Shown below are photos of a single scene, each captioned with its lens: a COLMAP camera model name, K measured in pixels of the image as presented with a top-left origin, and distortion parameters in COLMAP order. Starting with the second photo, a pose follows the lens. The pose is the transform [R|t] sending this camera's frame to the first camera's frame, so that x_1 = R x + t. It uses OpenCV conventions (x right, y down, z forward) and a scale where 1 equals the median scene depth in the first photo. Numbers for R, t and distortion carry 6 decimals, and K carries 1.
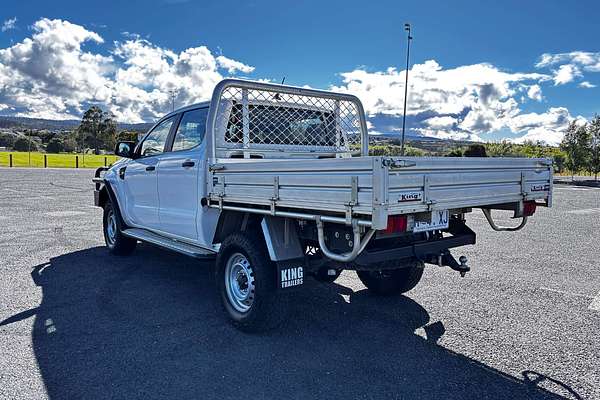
lens RADIAL K [[447.6, 0, 302.7], [0, 447.6, 198.2], [0, 0, 1]] dist [0.049216, -0.050332]
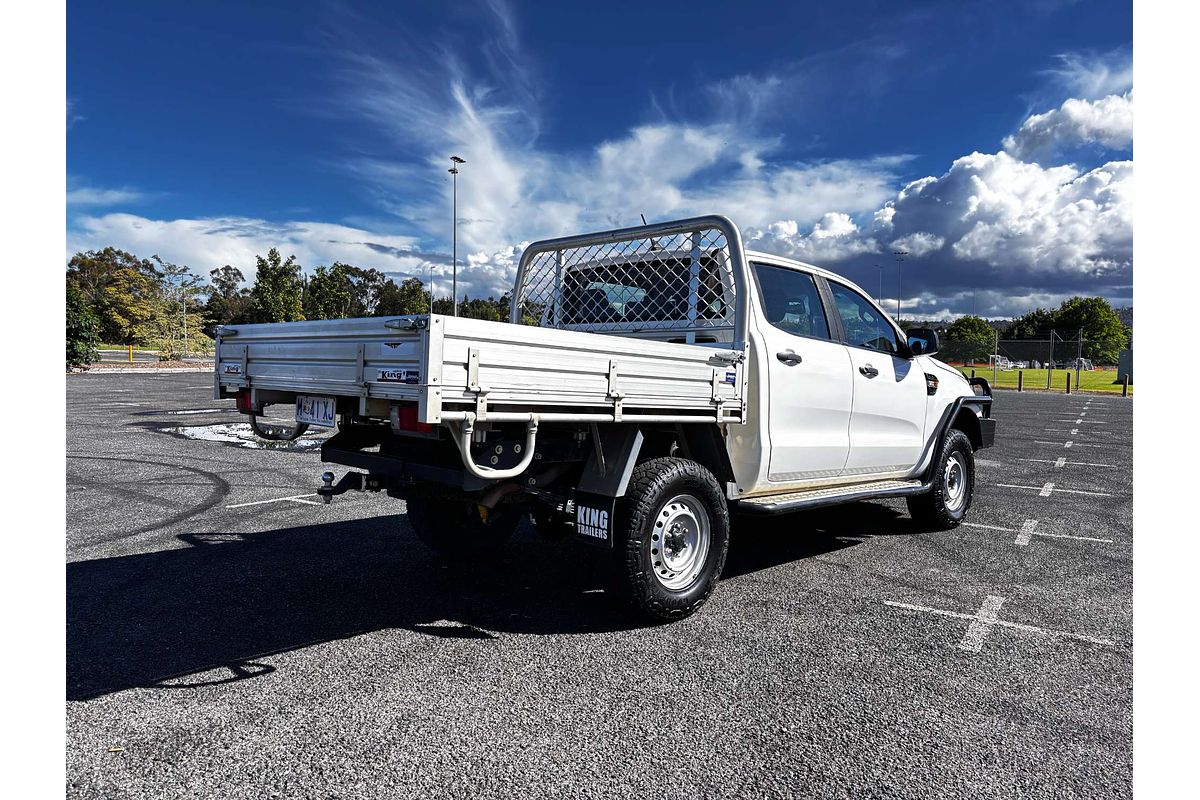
lens RADIAL K [[806.3, 0, 600.1], [0, 806.3, 402.2], [0, 0, 1]] dist [0.036936, -0.037647]
pose [[0.117184, 0.033459, -0.992546, 1.642857], [-0.110973, 0.993614, 0.020393, -0.043255], [0.986891, 0.107756, 0.120148, 1.289197]]
